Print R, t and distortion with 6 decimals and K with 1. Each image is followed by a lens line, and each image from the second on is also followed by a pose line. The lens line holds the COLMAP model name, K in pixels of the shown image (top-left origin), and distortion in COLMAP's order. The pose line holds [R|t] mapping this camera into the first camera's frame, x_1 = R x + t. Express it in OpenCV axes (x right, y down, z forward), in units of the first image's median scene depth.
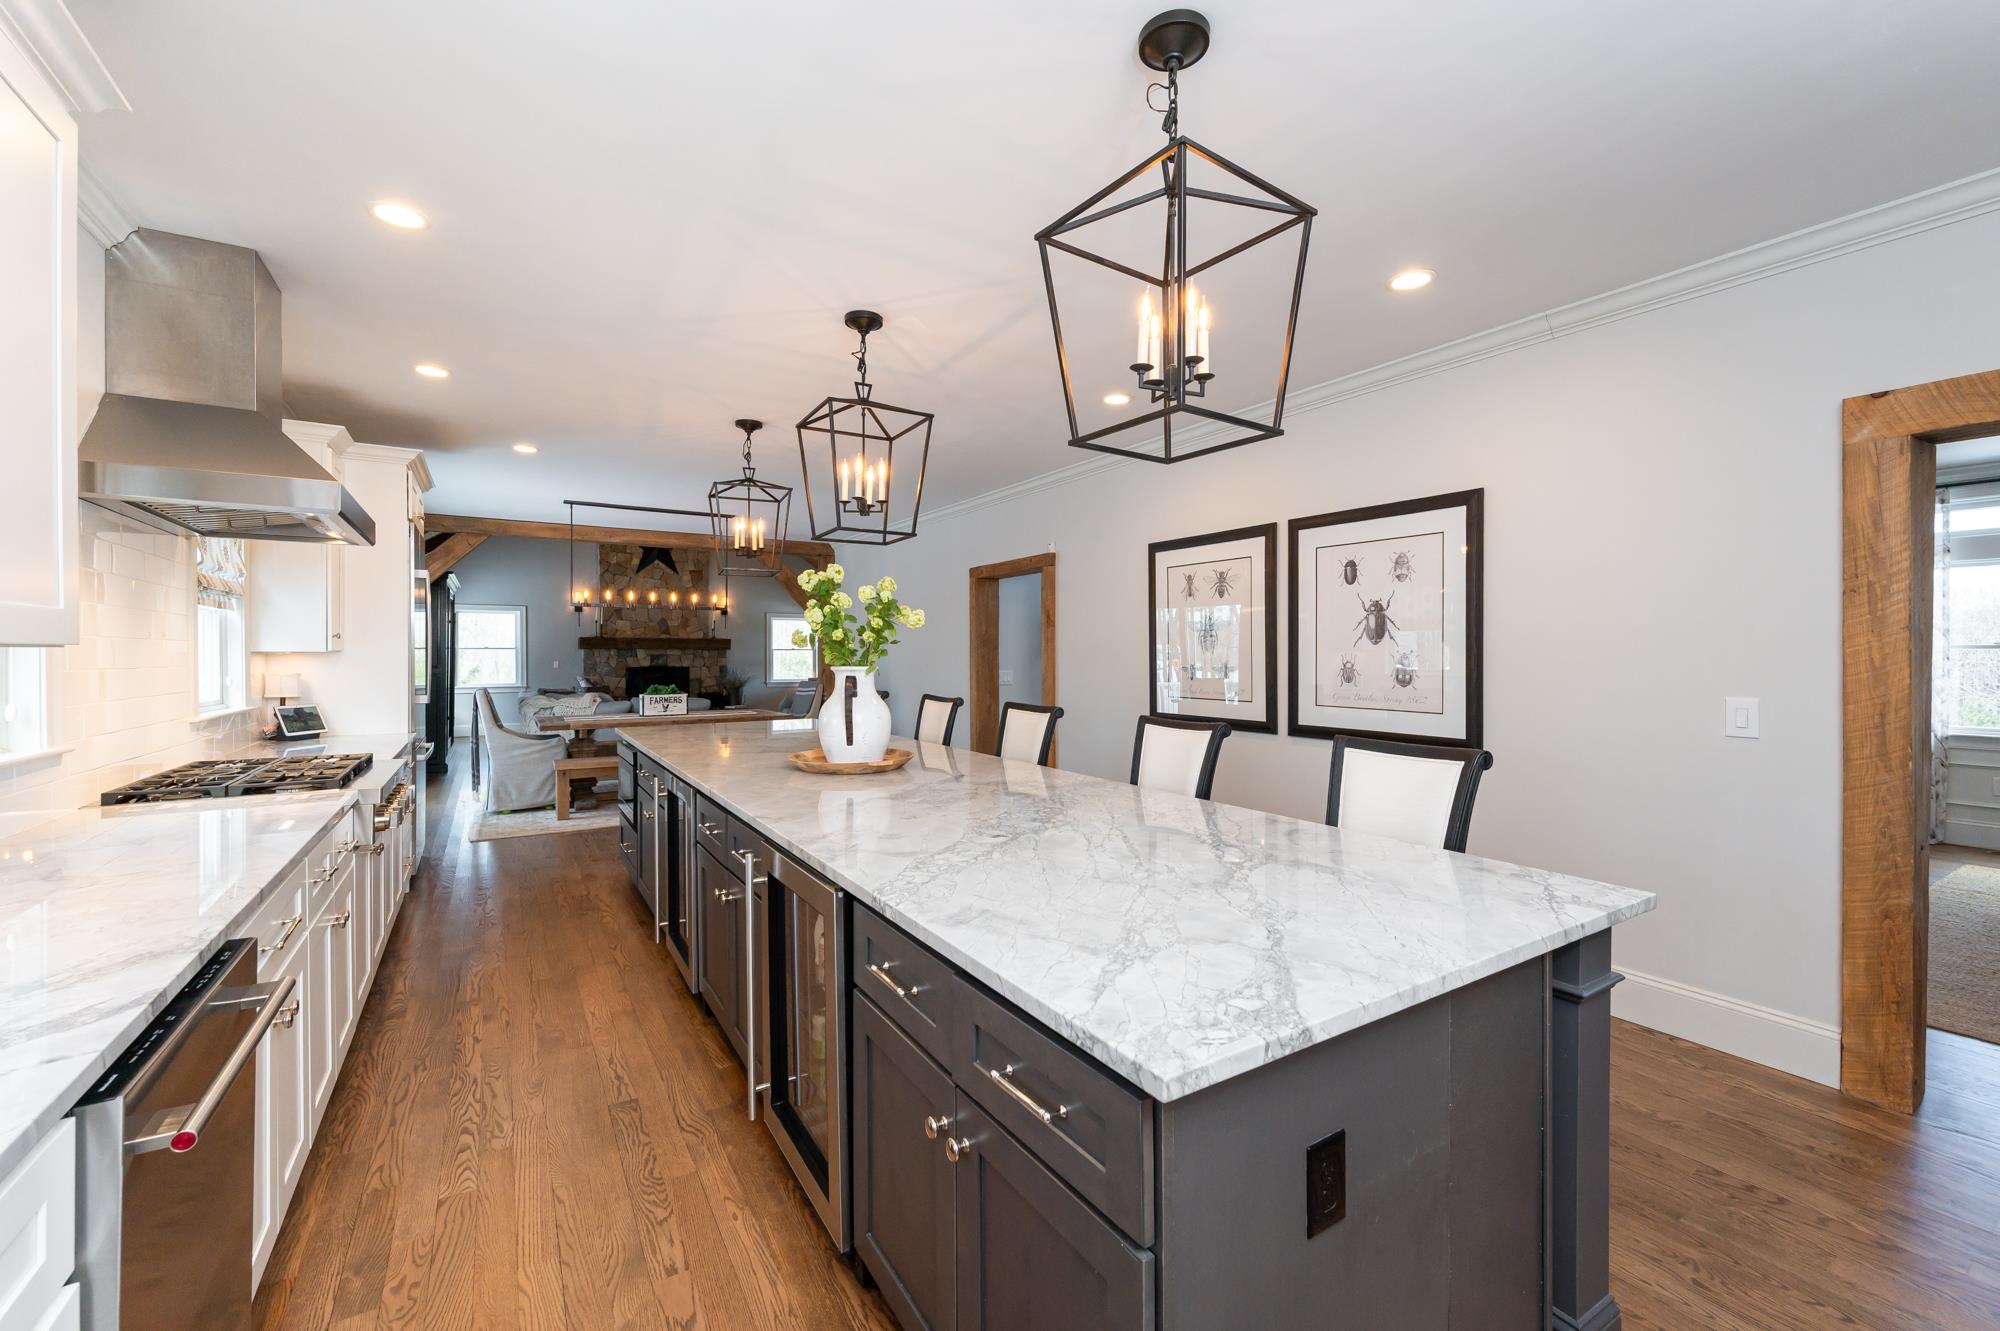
lens RADIAL K [[803.3, 0, 993.3], [0, 803.3, 658.4], [0, 0, 1]] dist [-0.000648, -0.000229]
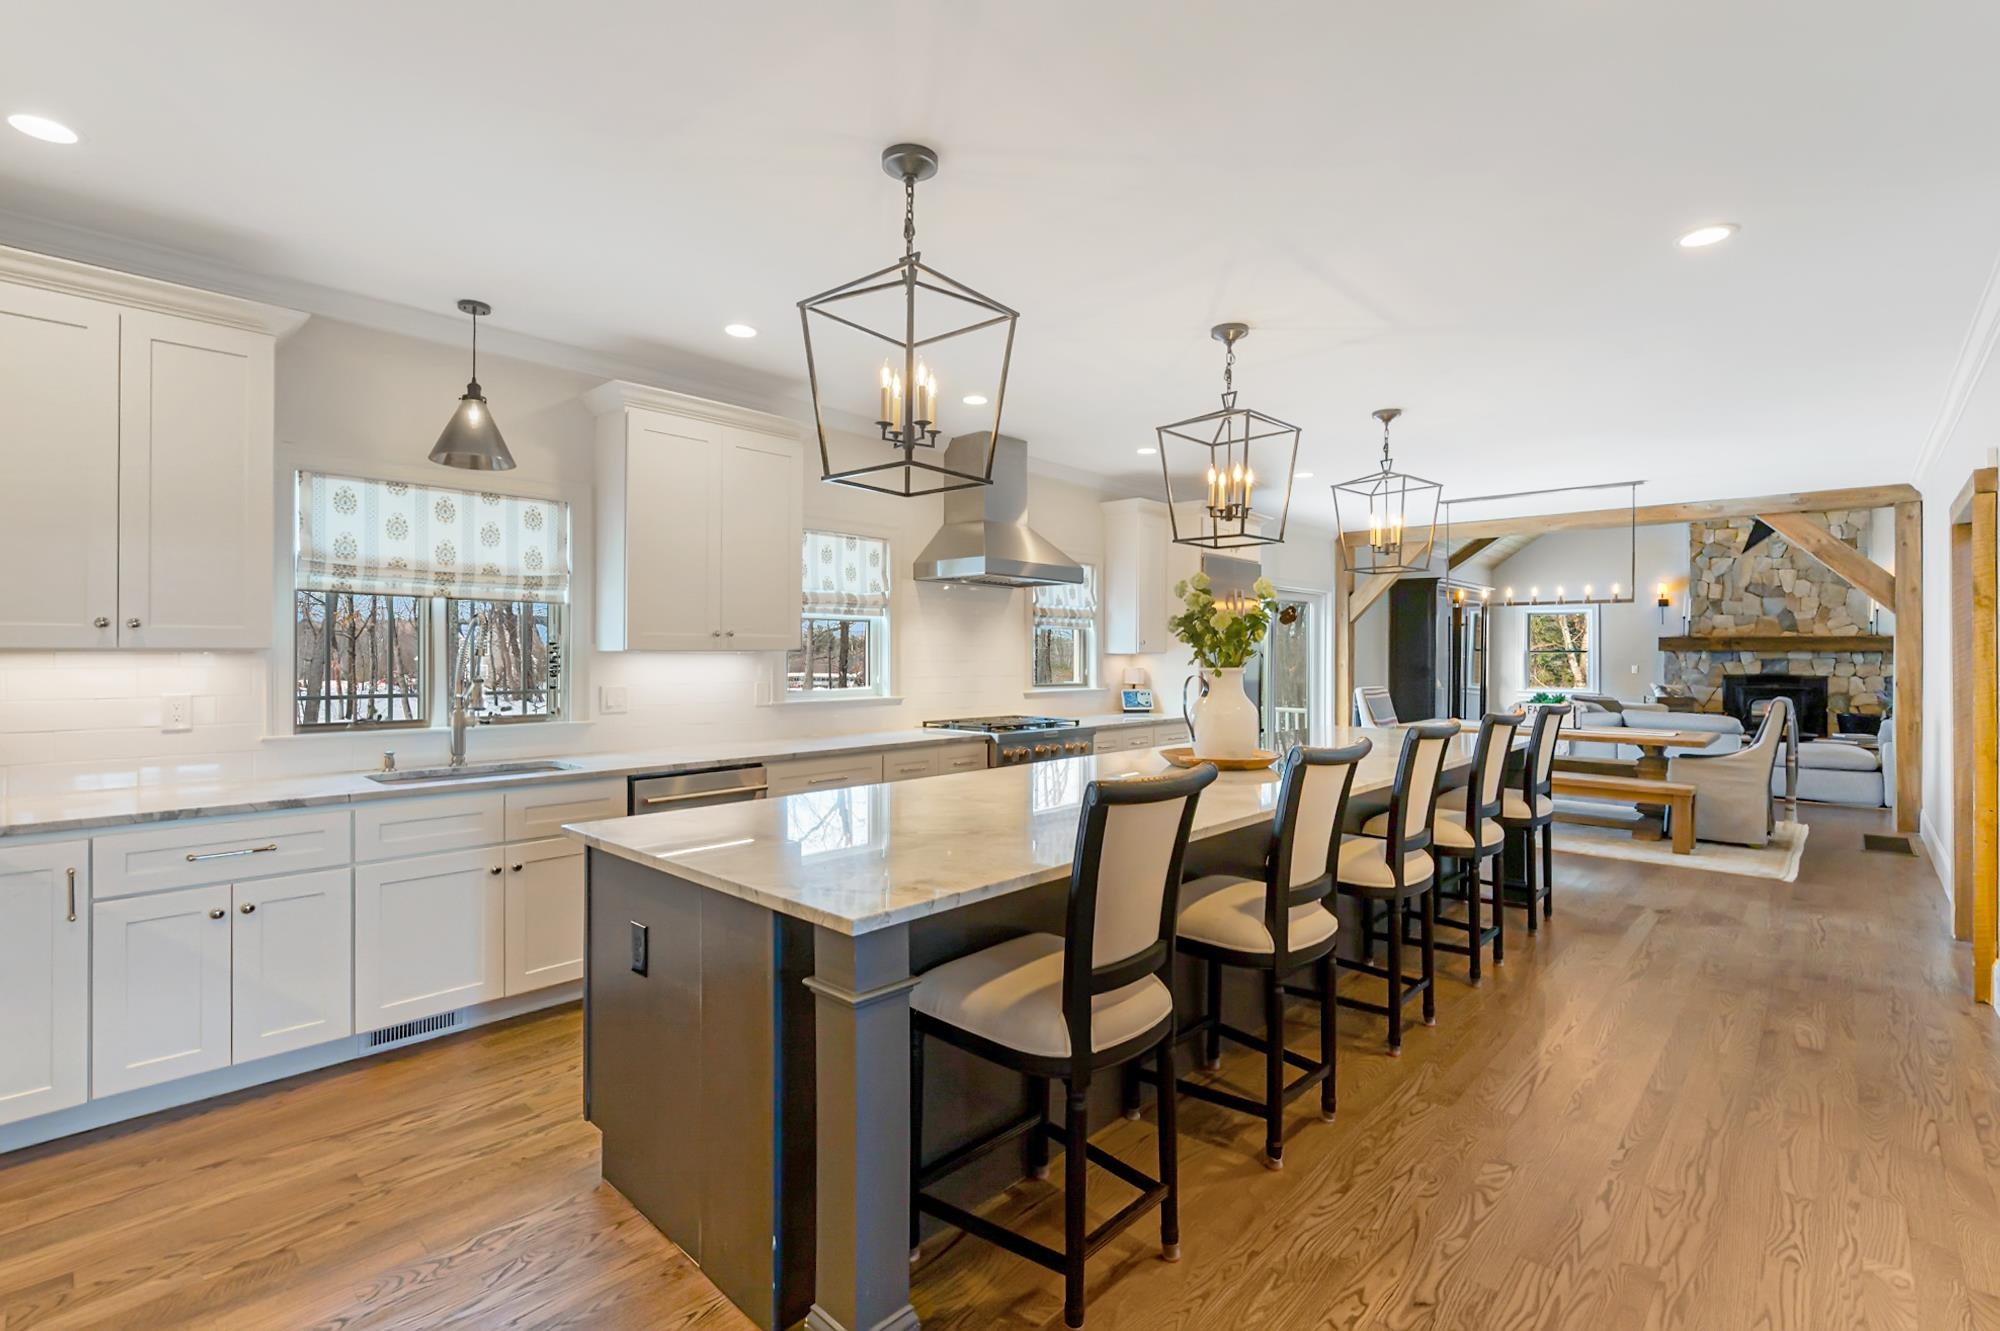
lens RADIAL K [[909.4, 0, 1015.5], [0, 909.4, 648.3], [0, 0, 1]] dist [-0.000870, -0.000468]
pose [[0.269832, -0.004665, -0.962896, 0.204760], [-0.010498, 0.999915, -0.007786, -0.000538], [0.962850, 0.012209, 0.269760, 0.098976]]
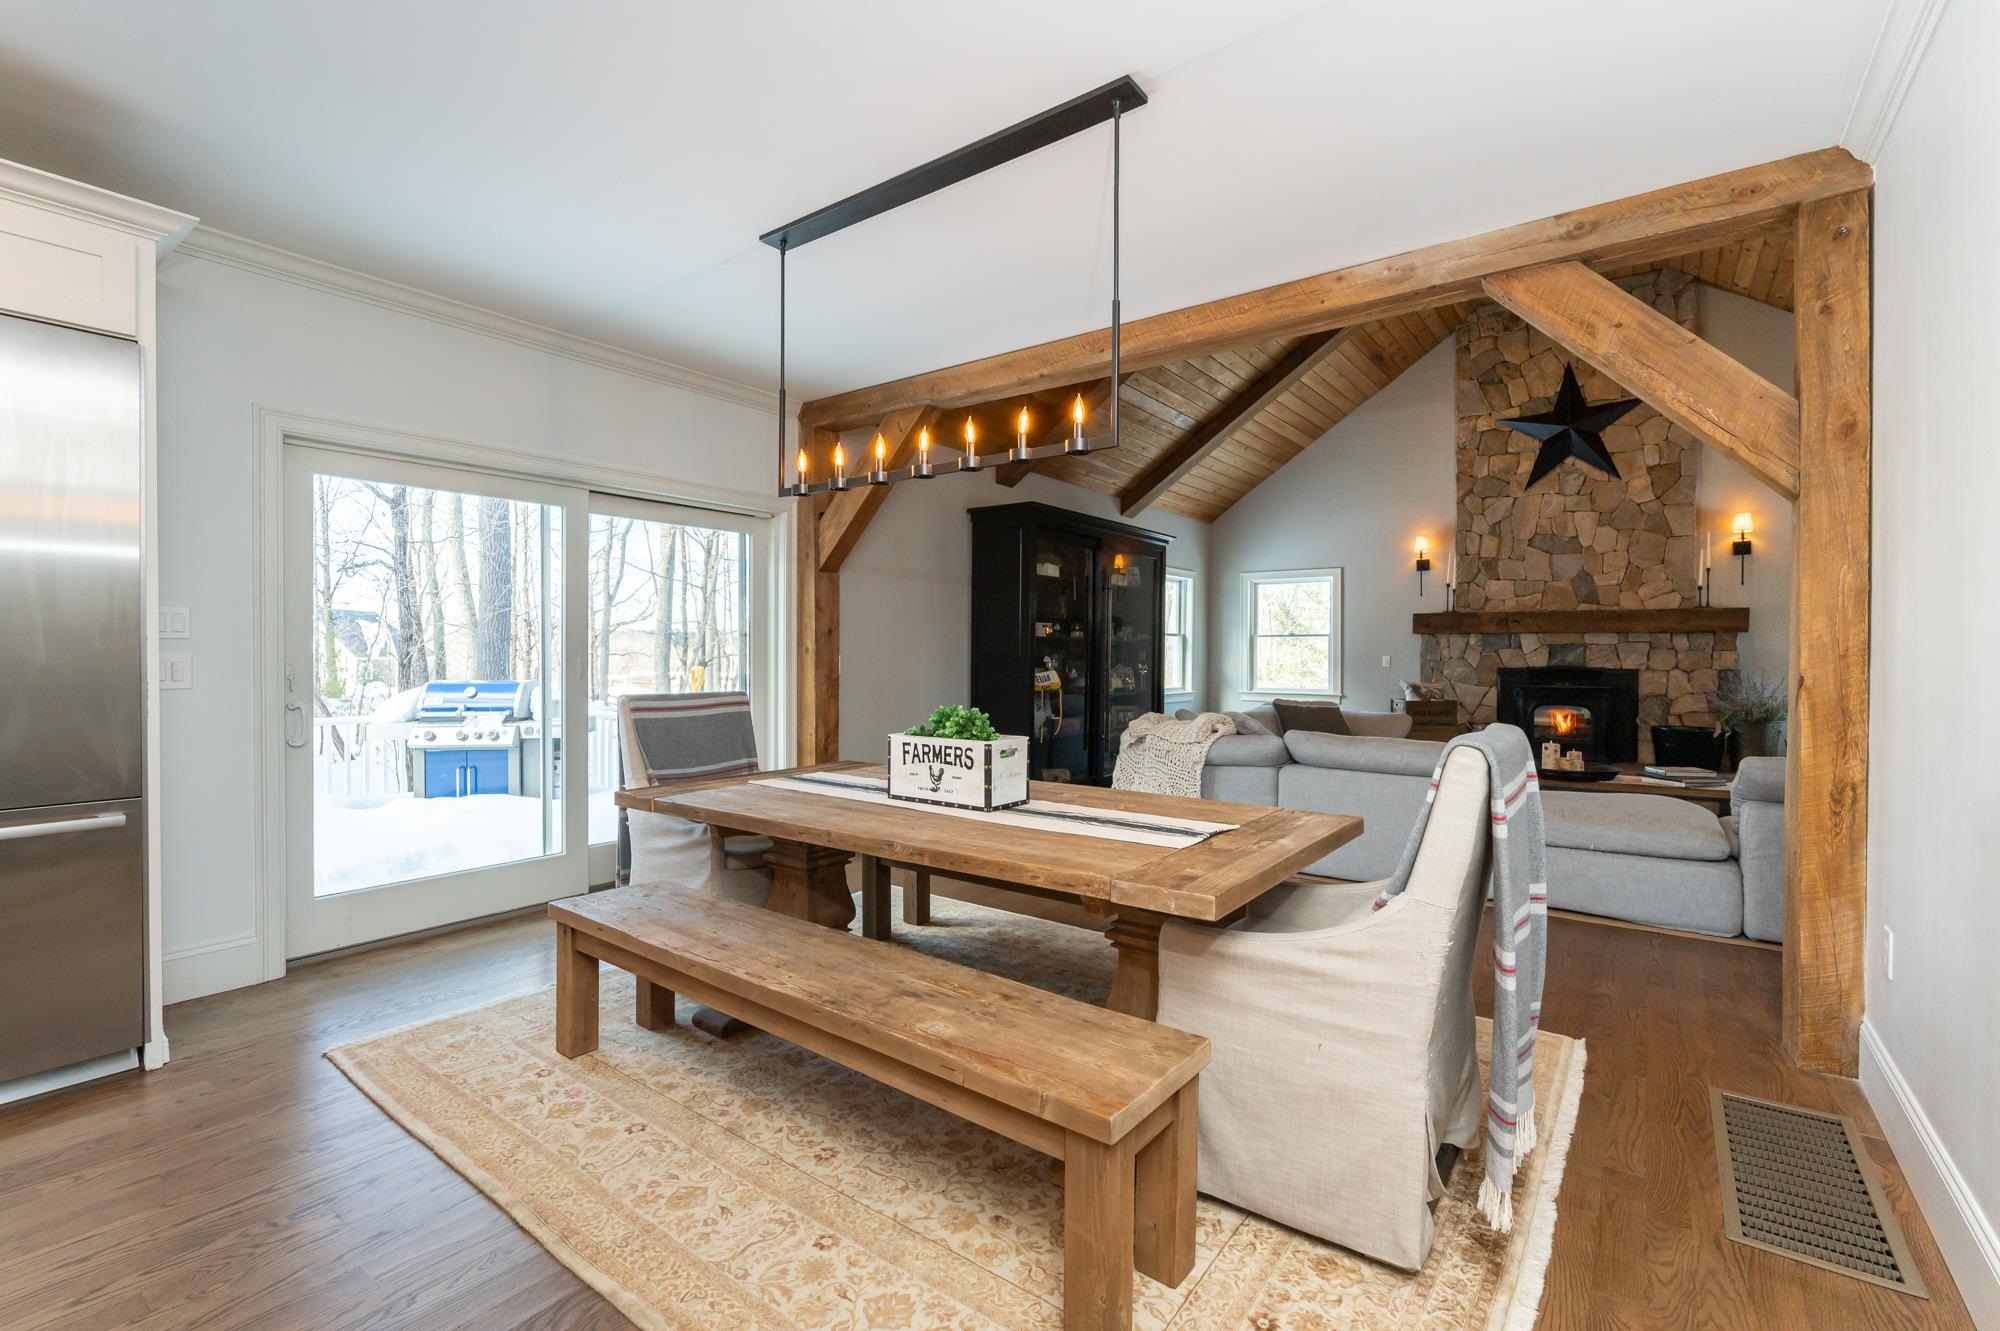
lens RADIAL K [[909.4, 0, 985.8], [0, 909.4, 659.1], [0, 0, 1]] dist [-0.000870, -0.000468]
pose [[0.369596, 0.006697, -0.929169, -0.023757], [-0.008907, 0.999954, 0.003664, 0.006039], [0.929150, 0.006922, 0.369638, 0.458481]]
